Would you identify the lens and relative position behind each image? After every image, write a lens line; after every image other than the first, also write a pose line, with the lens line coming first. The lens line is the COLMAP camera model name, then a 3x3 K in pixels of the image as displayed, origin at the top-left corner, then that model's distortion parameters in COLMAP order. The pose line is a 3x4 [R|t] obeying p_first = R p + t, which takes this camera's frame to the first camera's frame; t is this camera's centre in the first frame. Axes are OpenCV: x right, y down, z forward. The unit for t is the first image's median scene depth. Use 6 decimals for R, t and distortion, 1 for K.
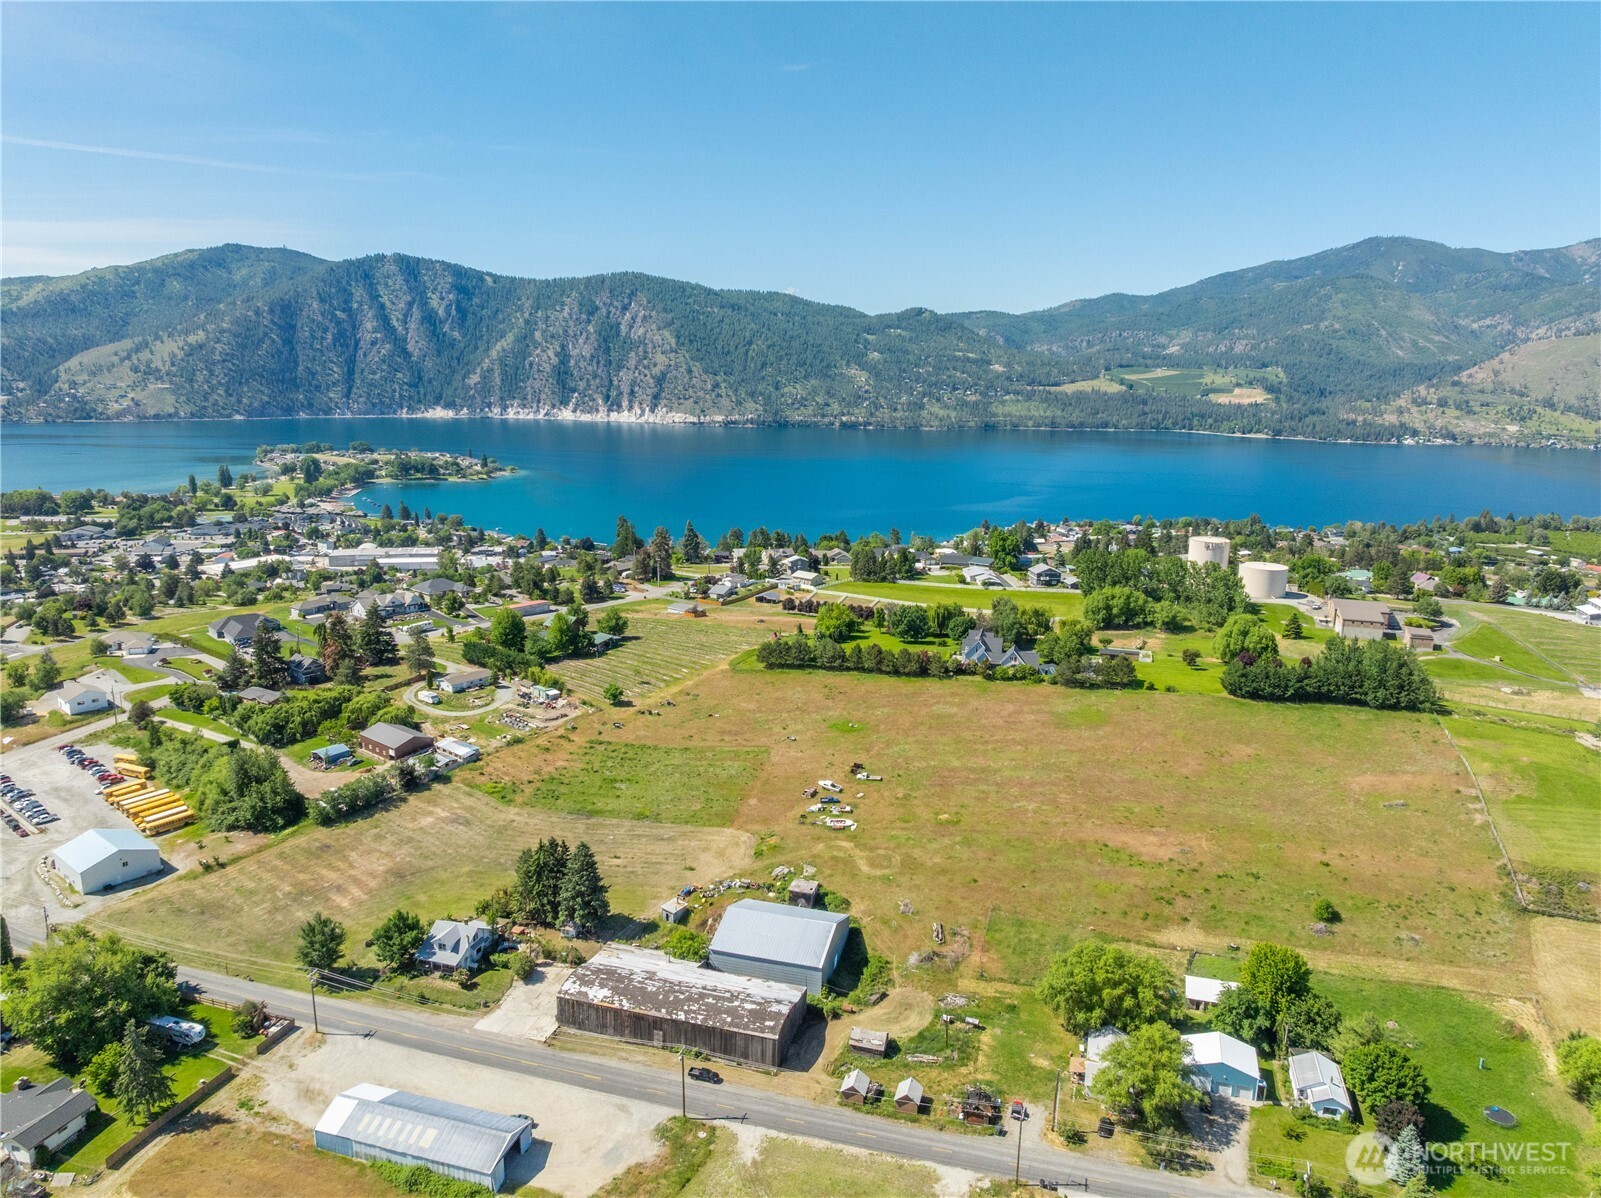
lens RADIAL K [[1128.0, 0, 803.4], [0, 1128.0, 601.0], [0, 0, 1]] dist [-0.046716, 0.011404]
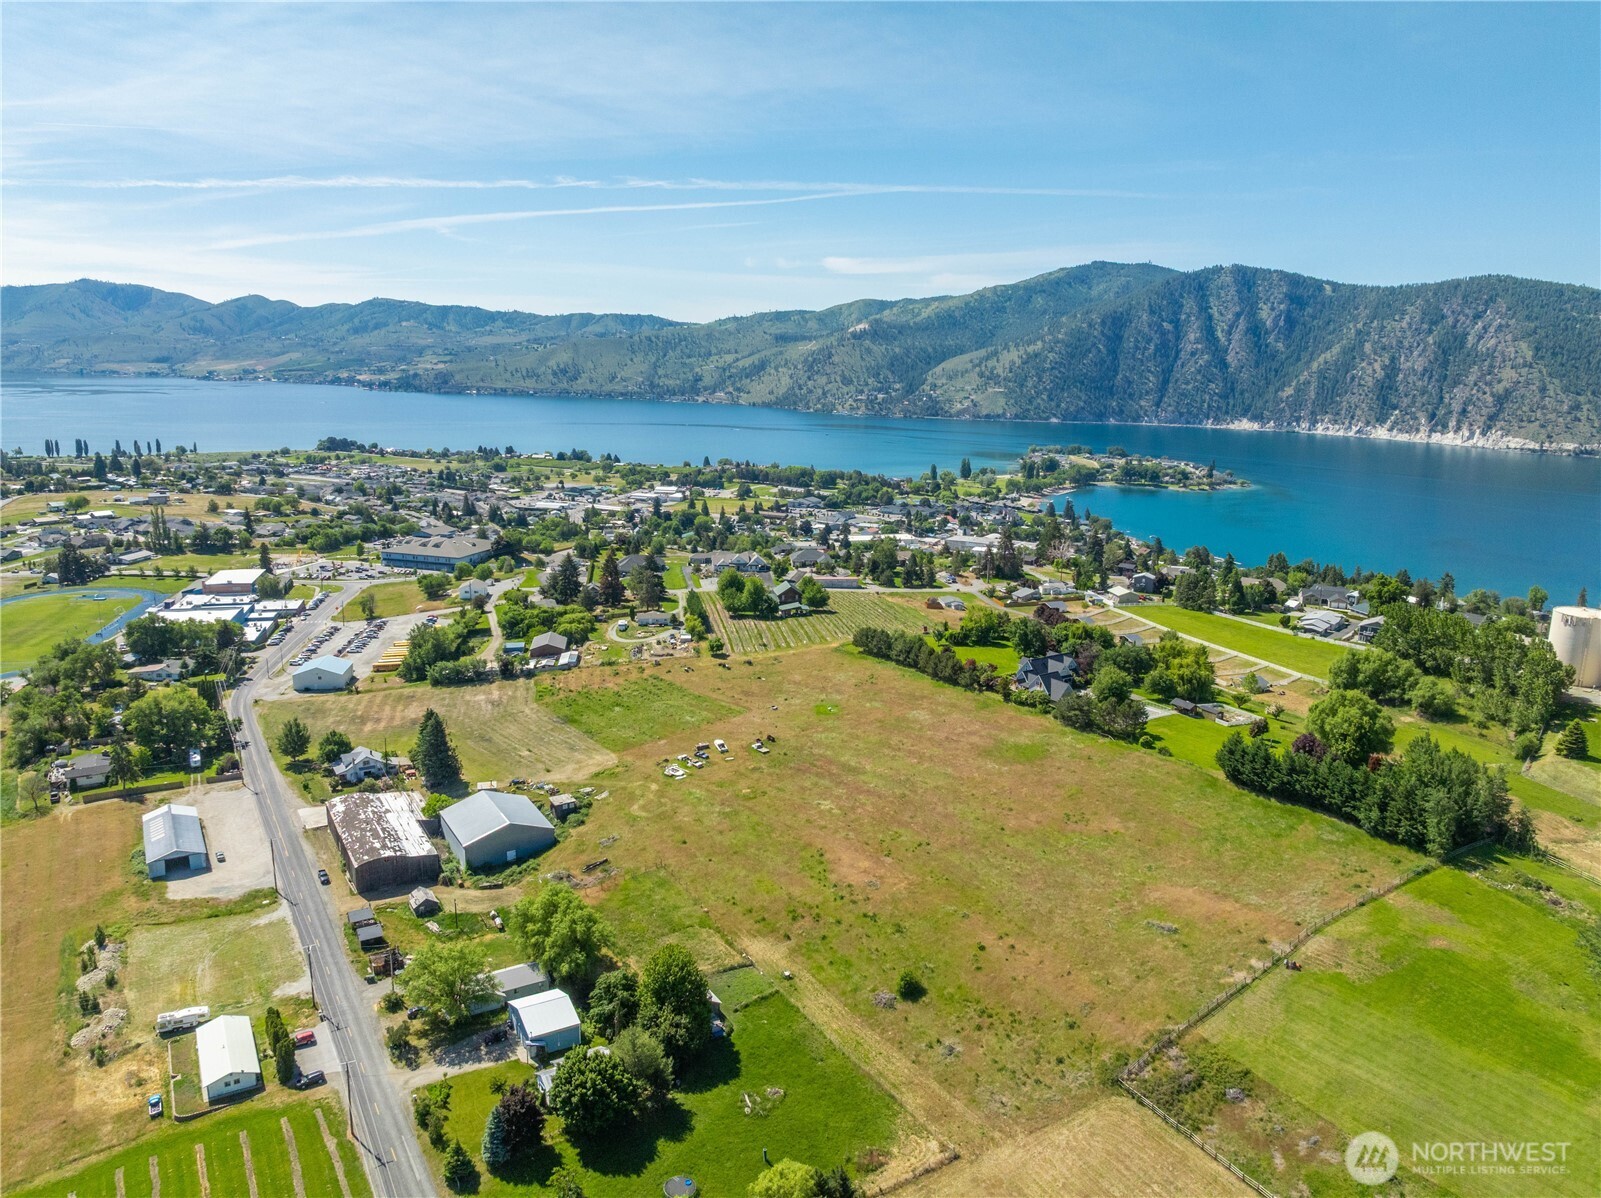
lens RADIAL K [[1128.0, 0, 803.4], [0, 1128.0, 601.0], [0, 0, 1]] dist [-0.046716, 0.011404]
pose [[0.734785, 0.140012, -0.663692, 0.788225], [-0.147000, 0.988080, 0.045699, -0.034970], [0.662179, 0.063984, 0.746609, 0.235416]]
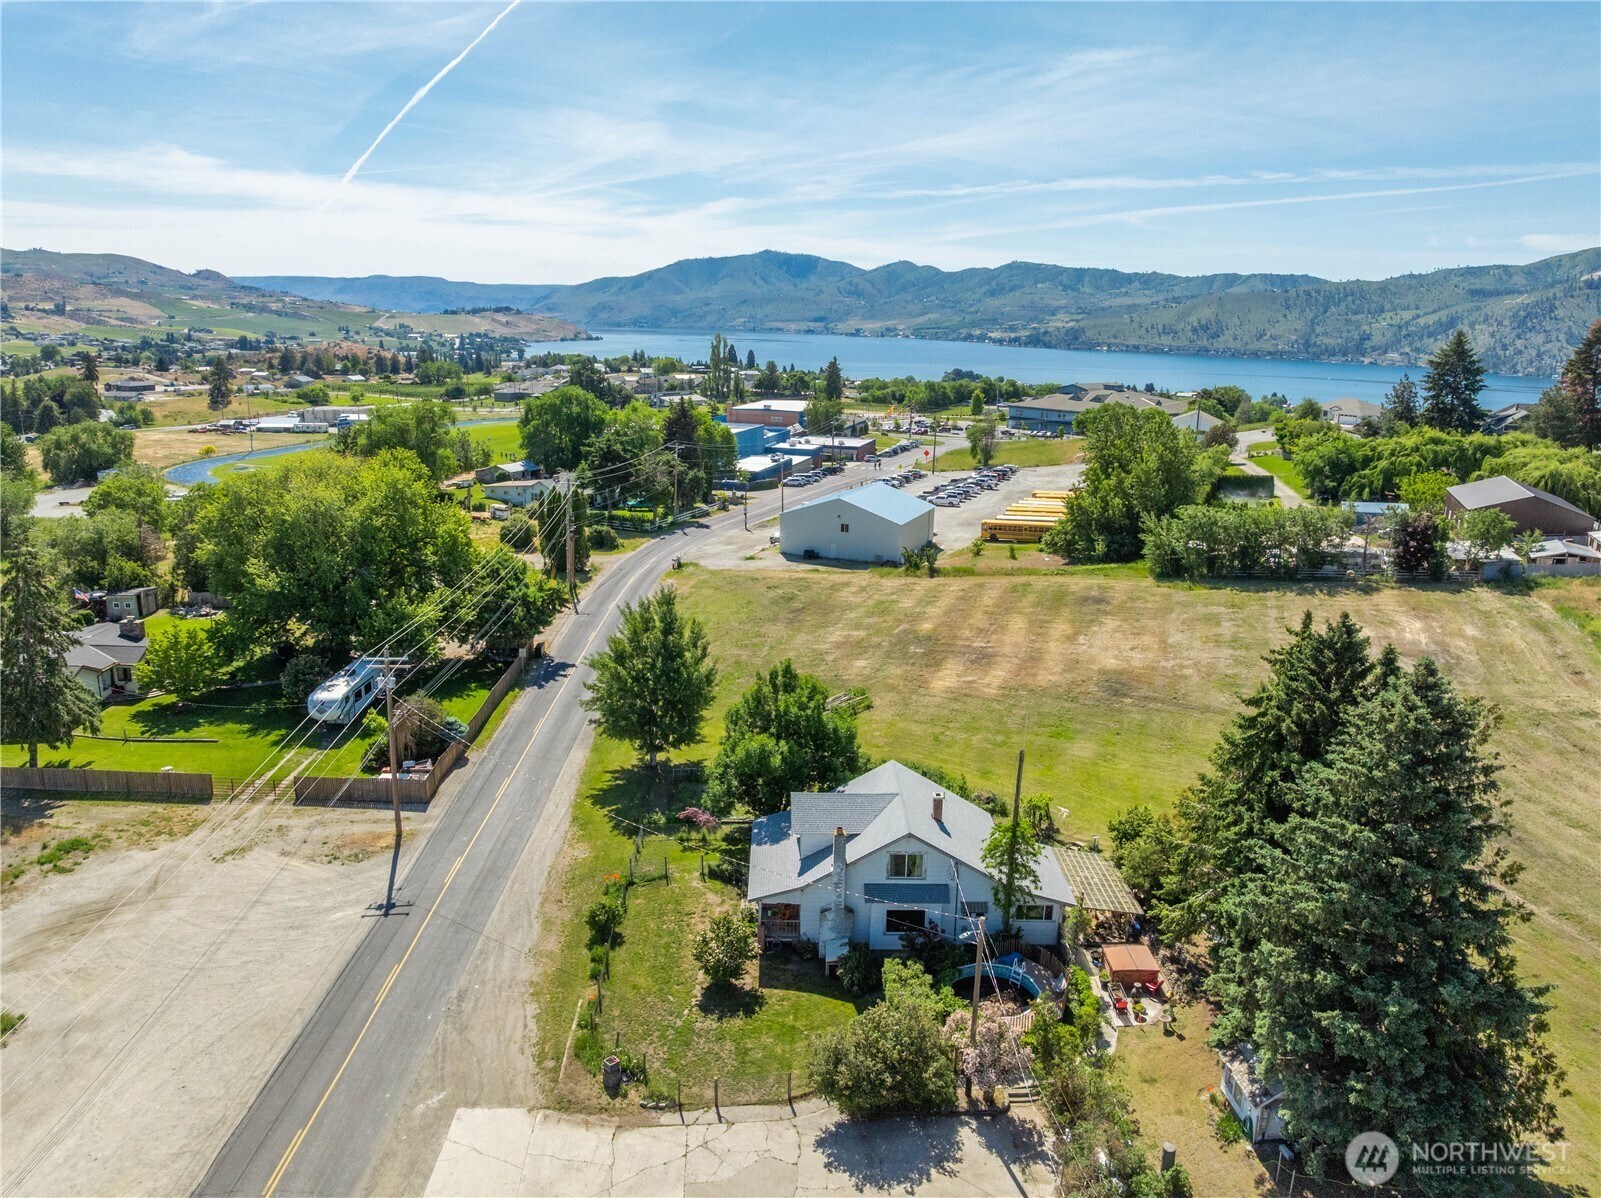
lens RADIAL K [[1128.0, 0, 803.4], [0, 1128.0, 601.0], [0, 0, 1]] dist [-0.046716, 0.011404]
pose [[0.289377, 0.220559, -0.931458, -0.056120], [-0.213509, 0.963449, 0.161803, 0.159370], [0.933099, 0.152053, 0.325892, 0.688684]]
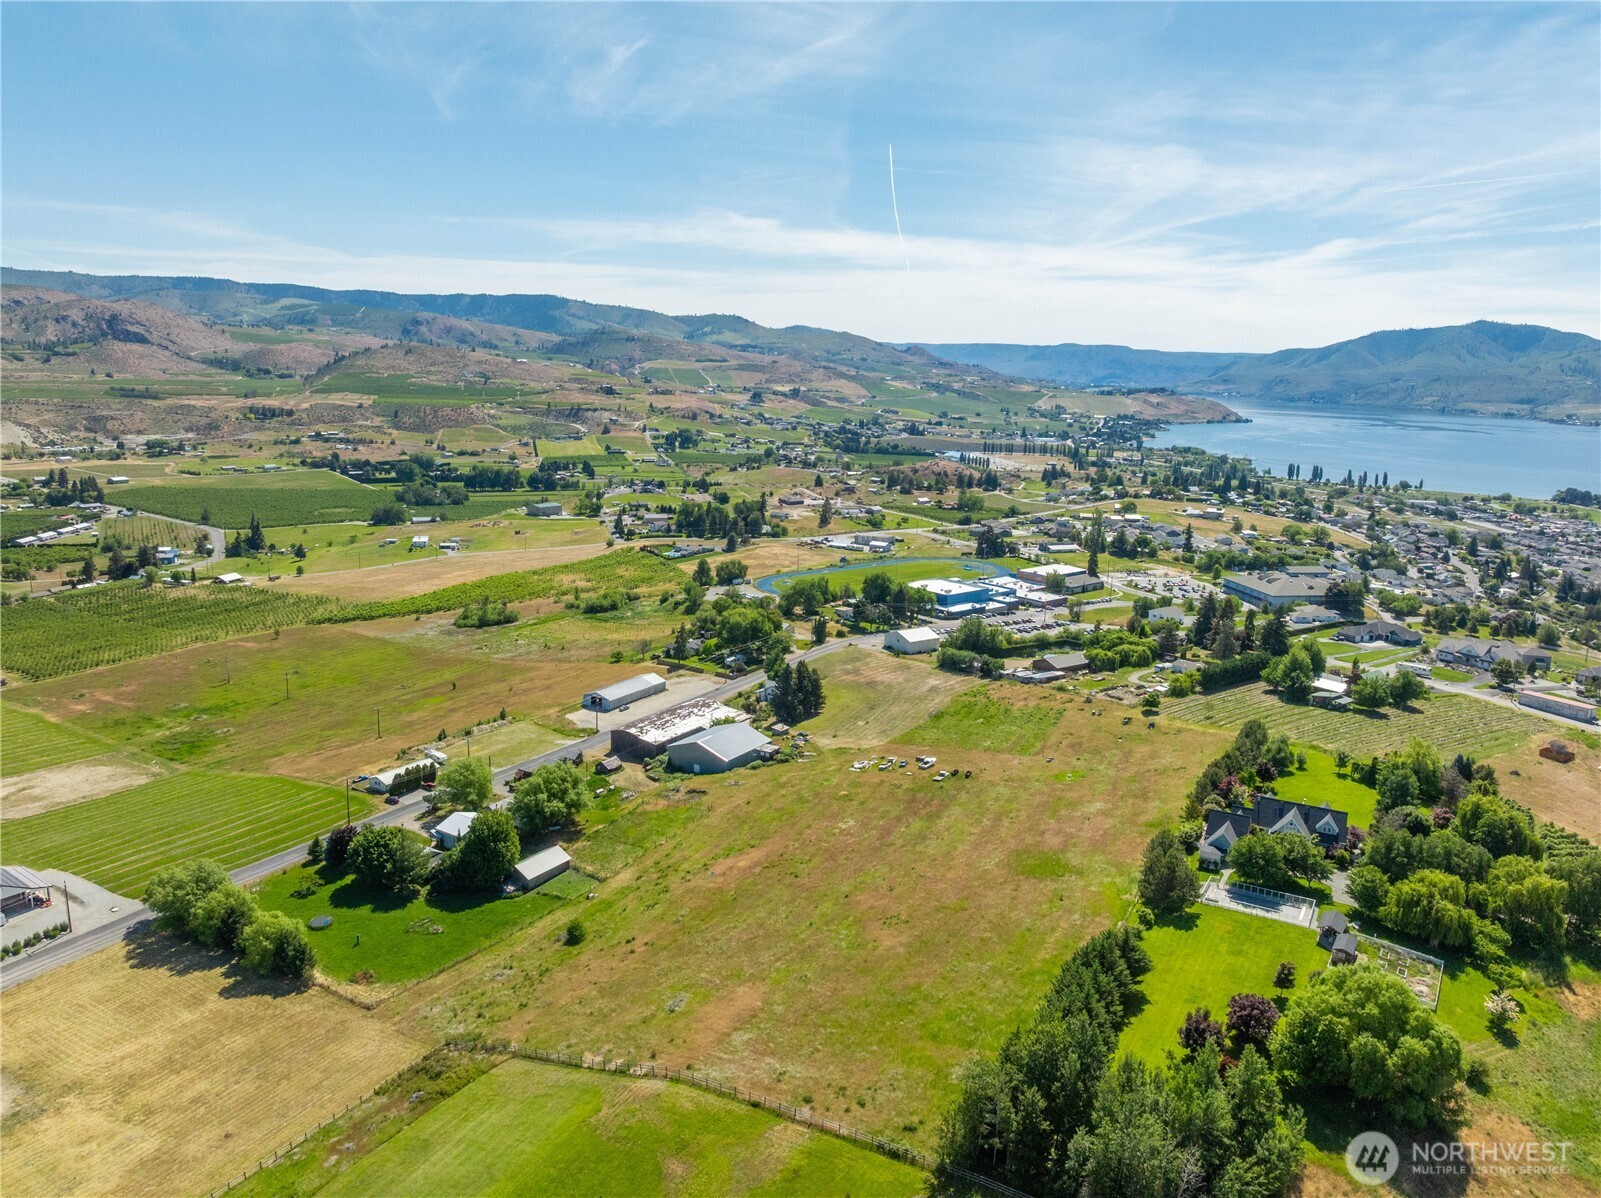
lens RADIAL K [[1128.0, 0, 803.4], [0, 1128.0, 601.0], [0, 0, 1]] dist [-0.046716, 0.011404]
pose [[-0.285459, 0.171687, -0.942887, 1.047630], [-0.230794, 0.942556, 0.241500, -0.213251], [0.930186, 0.286552, -0.229437, 1.098193]]
